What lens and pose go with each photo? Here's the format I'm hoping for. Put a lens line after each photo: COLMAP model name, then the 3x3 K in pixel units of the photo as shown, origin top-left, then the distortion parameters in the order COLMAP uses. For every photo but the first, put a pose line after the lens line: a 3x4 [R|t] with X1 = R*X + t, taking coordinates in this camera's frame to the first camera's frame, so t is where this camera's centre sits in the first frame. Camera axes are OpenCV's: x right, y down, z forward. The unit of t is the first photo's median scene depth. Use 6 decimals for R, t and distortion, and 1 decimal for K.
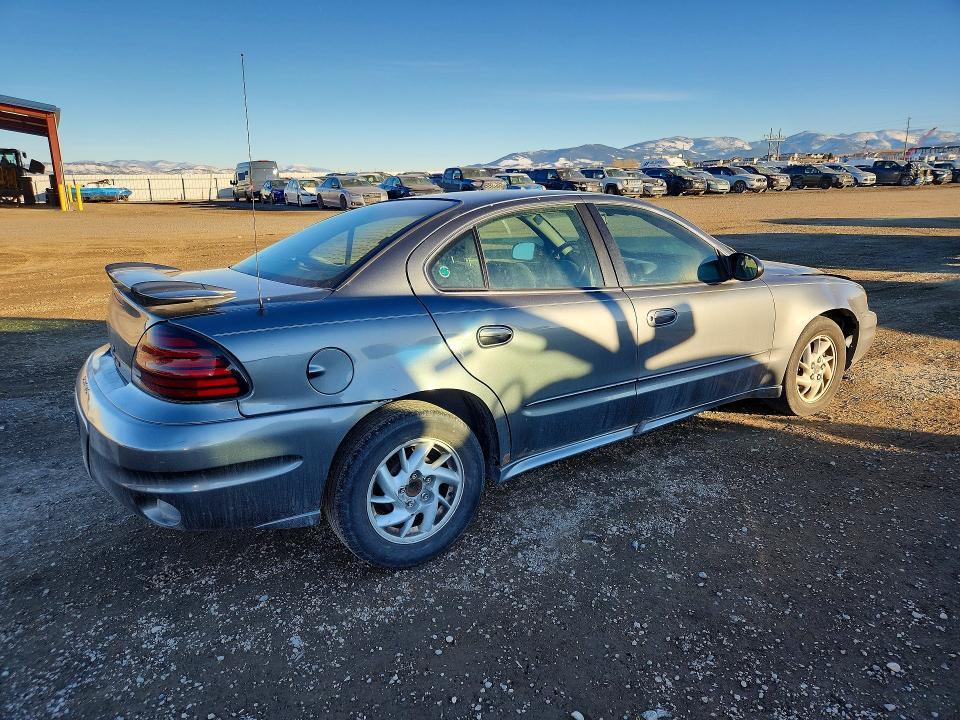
lens RADIAL K [[643.7, 0, 485.0], [0, 643.7, 354.5], [0, 0, 1]] dist [0.010088, -0.004105]
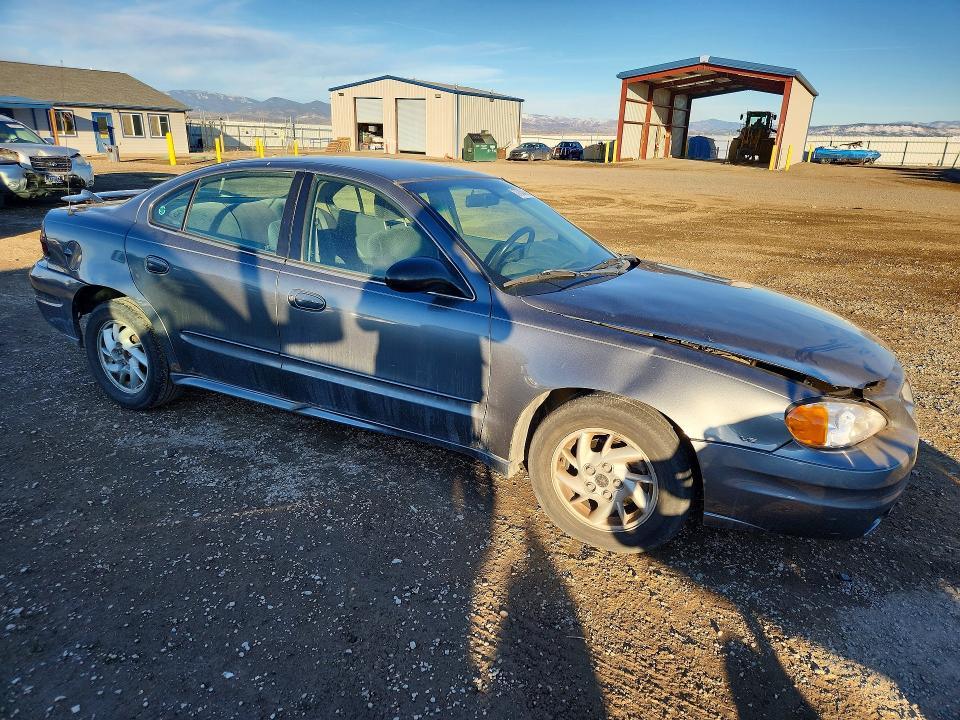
lens RADIAL K [[643.7, 0, 487.7], [0, 643.7, 366.9], [0, 0, 1]] dist [0.010088, -0.004105]
pose [[0.475189, 0.312926, -0.822358, 0.090430], [-0.253433, 0.943690, 0.212653, -0.017425], [0.842596, 0.107362, 0.527737, 0.056130]]
